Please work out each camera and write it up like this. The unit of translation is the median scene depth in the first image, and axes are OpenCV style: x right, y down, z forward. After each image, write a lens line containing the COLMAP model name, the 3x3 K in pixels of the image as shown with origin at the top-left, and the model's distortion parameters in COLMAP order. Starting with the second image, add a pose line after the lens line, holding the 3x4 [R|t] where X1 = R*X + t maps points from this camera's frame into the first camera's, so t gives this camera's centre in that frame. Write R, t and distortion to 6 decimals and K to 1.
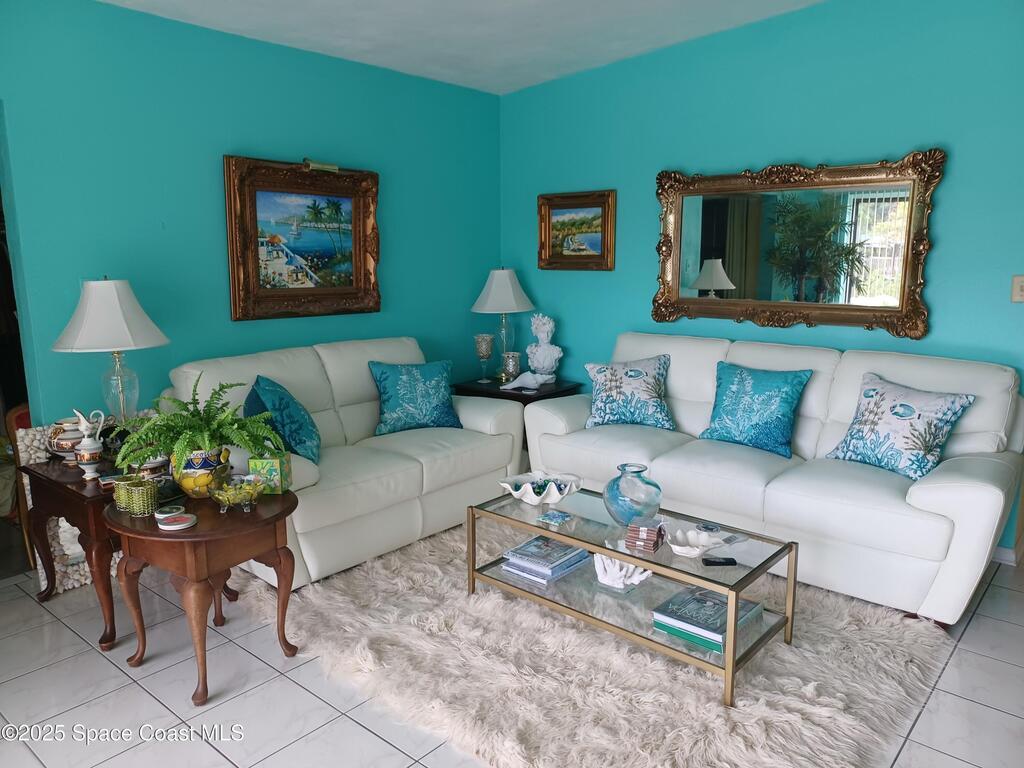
lens RADIAL K [[740.7, 0, 509.6], [0, 740.7, 382.5], [0, 0, 1]] dist [0.045304, -0.002726]
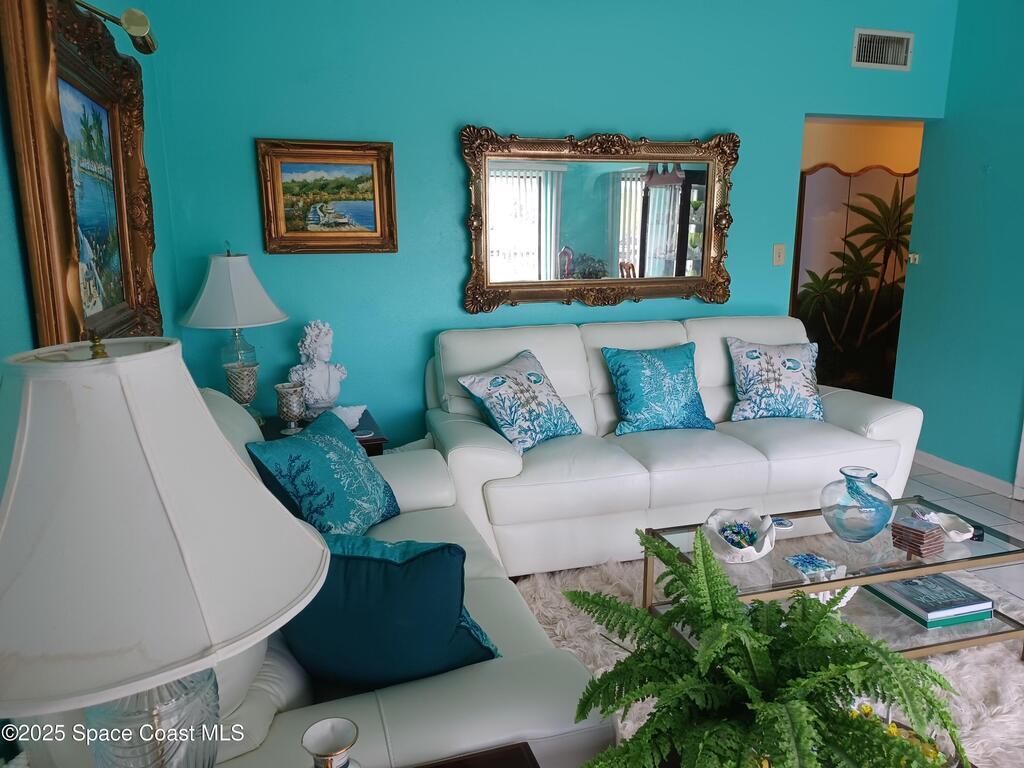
lens RADIAL K [[740.7, 0, 511.0], [0, 740.7, 385.0], [0, 0, 1]] dist [0.045304, -0.002726]
pose [[0.524328, -0.172458, 0.833870, -0.520111], [0.156883, 0.982077, 0.104464, -0.093229], [-0.836940, 0.076047, 0.541986, 0.594141]]
